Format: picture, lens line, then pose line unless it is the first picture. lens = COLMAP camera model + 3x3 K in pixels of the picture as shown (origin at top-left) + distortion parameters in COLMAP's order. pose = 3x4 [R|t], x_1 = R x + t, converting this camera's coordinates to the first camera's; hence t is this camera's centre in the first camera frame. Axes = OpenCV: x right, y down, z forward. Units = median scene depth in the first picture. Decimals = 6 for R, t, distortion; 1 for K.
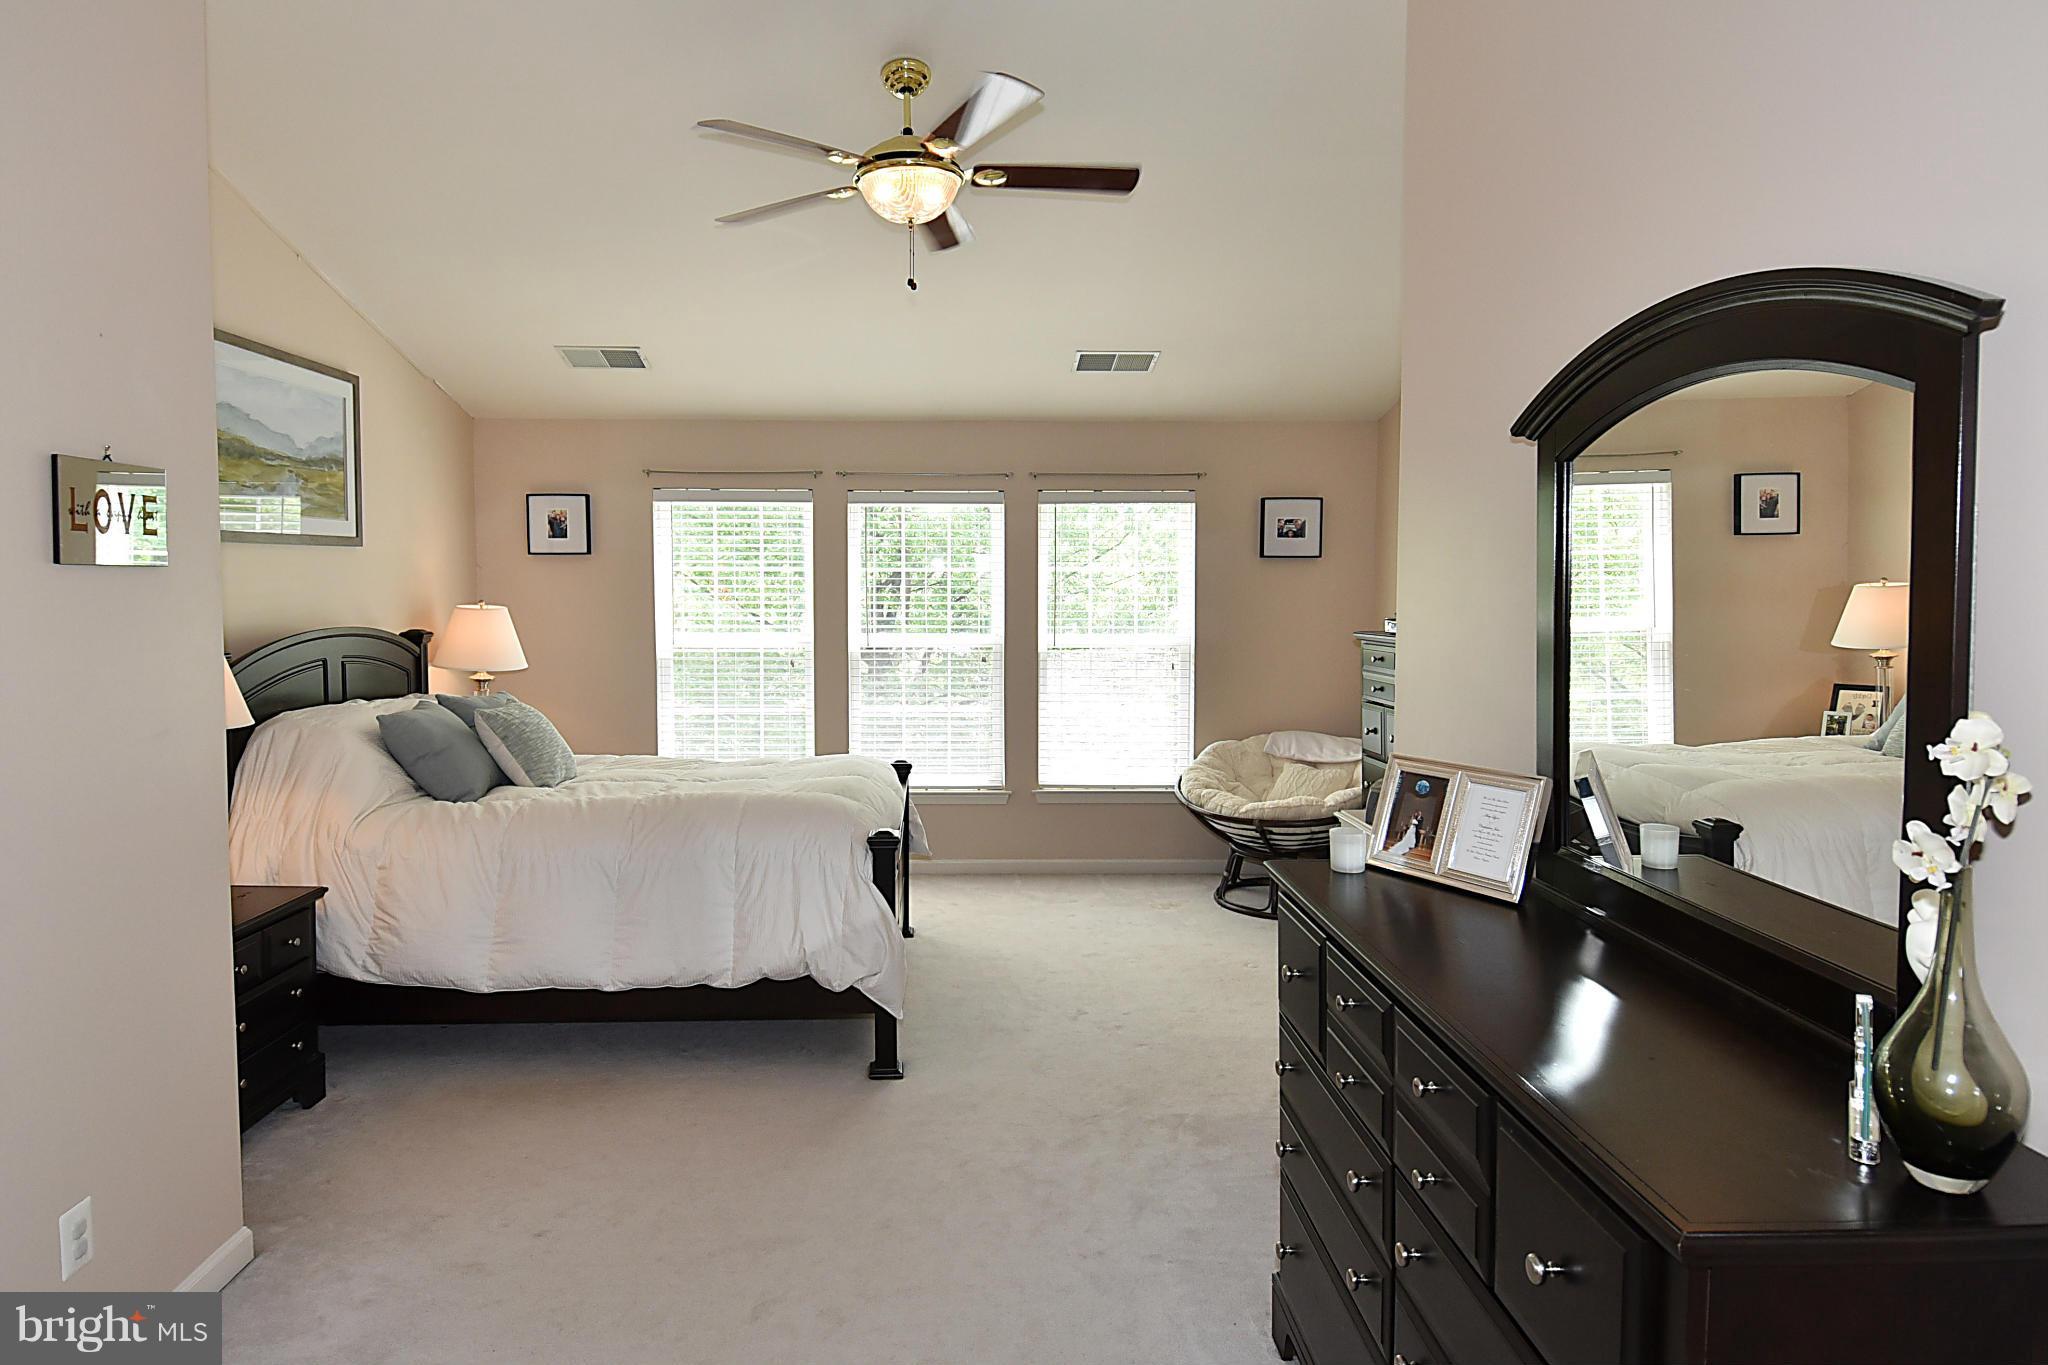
lens RADIAL K [[1251.2, 0, 1022.6], [0, 1251.2, 653.0], [0, 0, 1]] dist [0.056826, -0.061608]
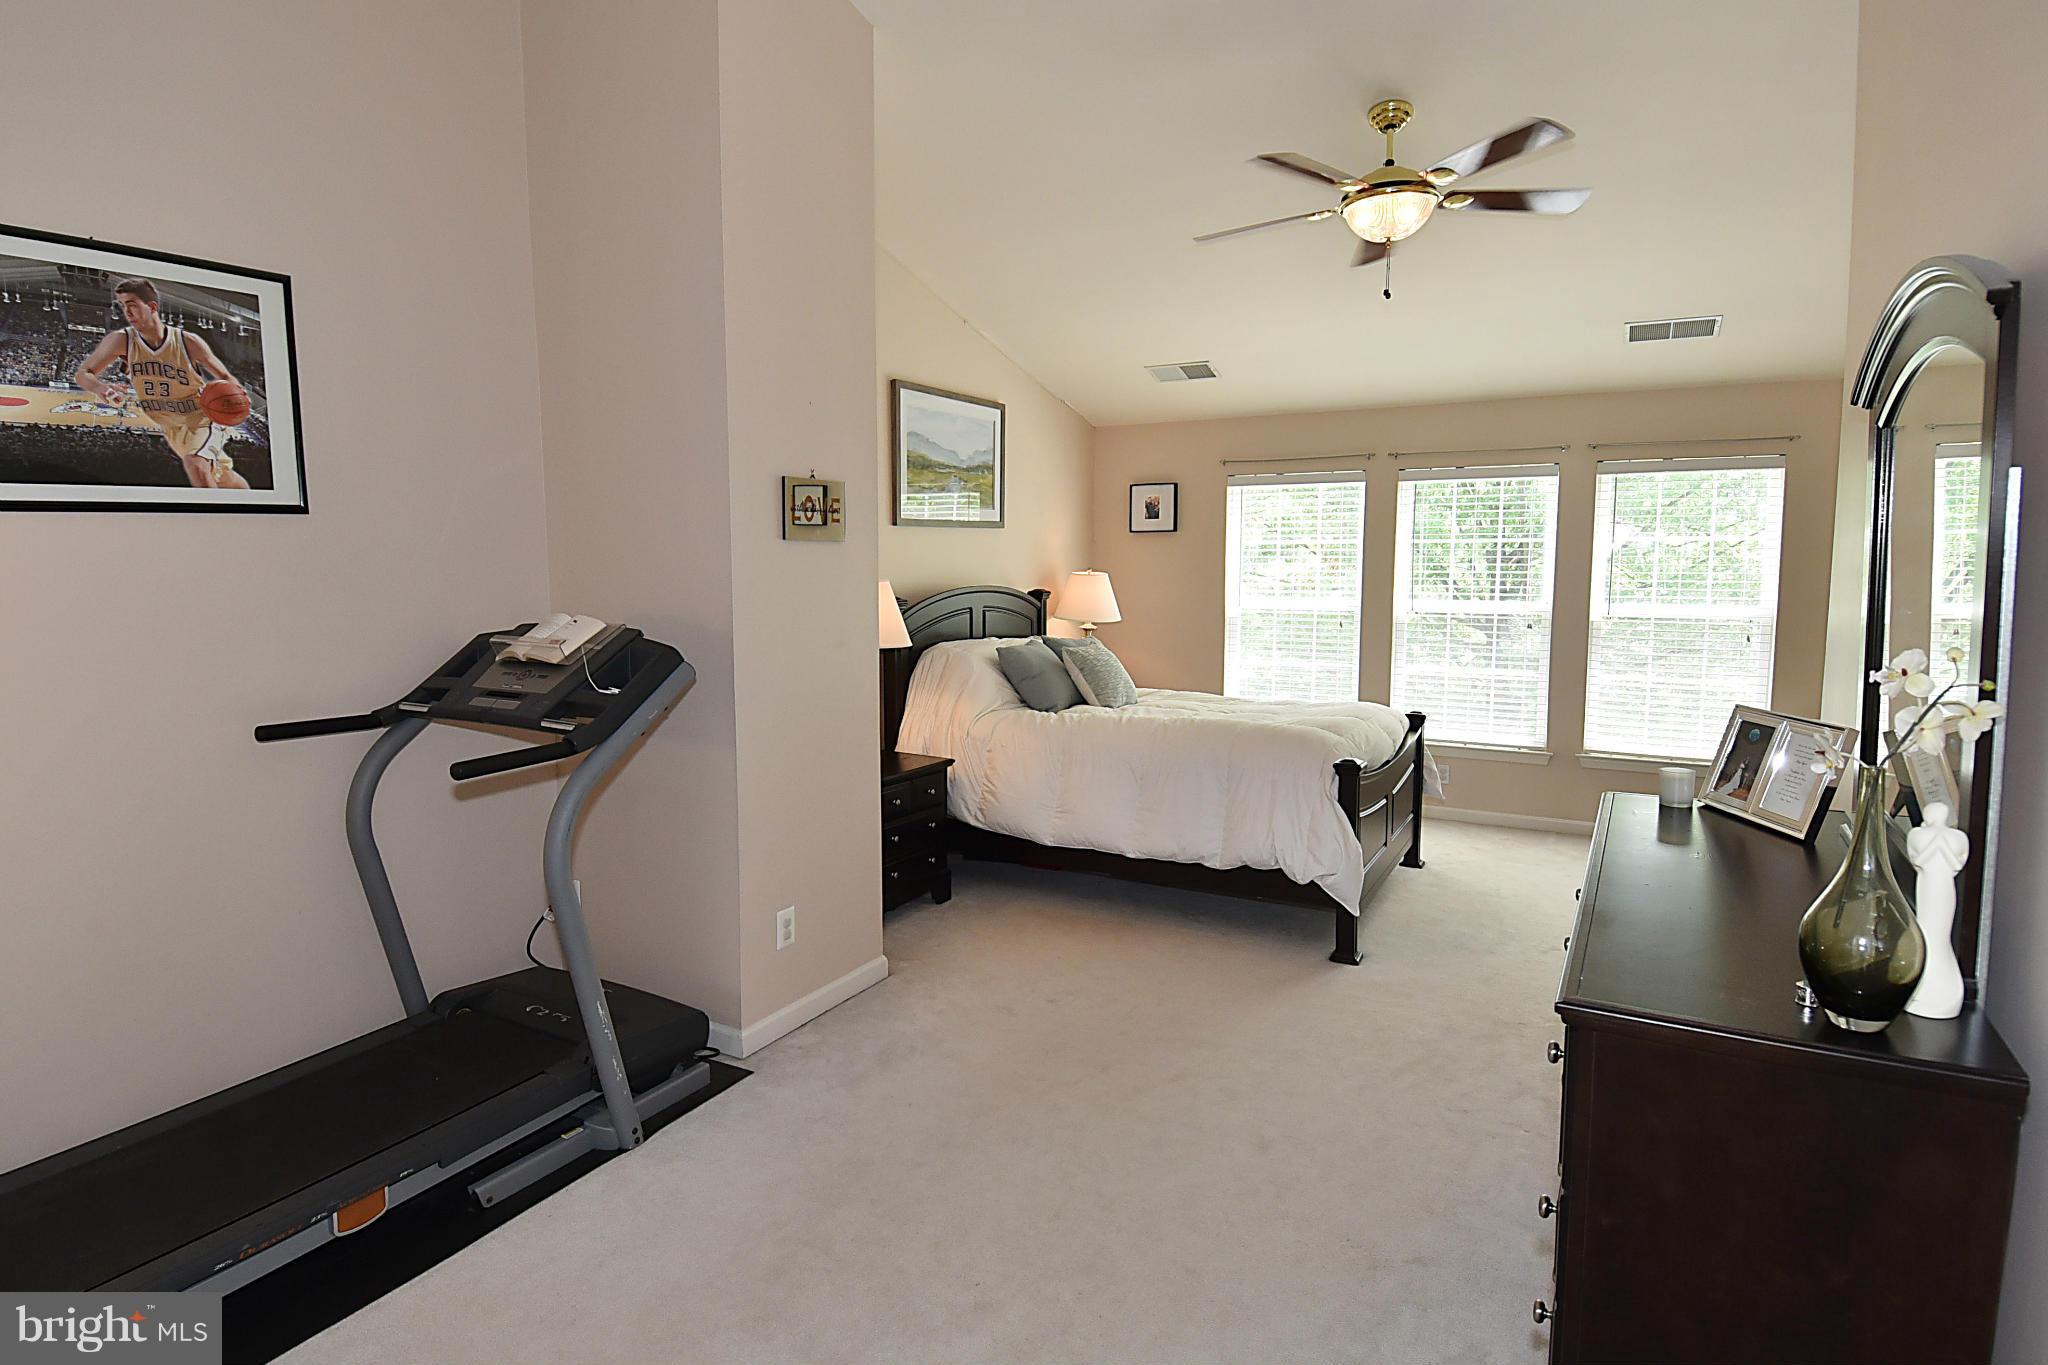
lens RADIAL K [[1197.5, 0, 1024.0], [0, 1197.5, 682.5], [0, 0, 1]] dist [-0.003747, -0.001428]
pose [[0.855683, 0.049643, -0.515114, 0.195033], [-0.025754, 0.998240, 0.053423, 0.014895], [0.516859, -0.032447, 0.855455, -0.124579]]
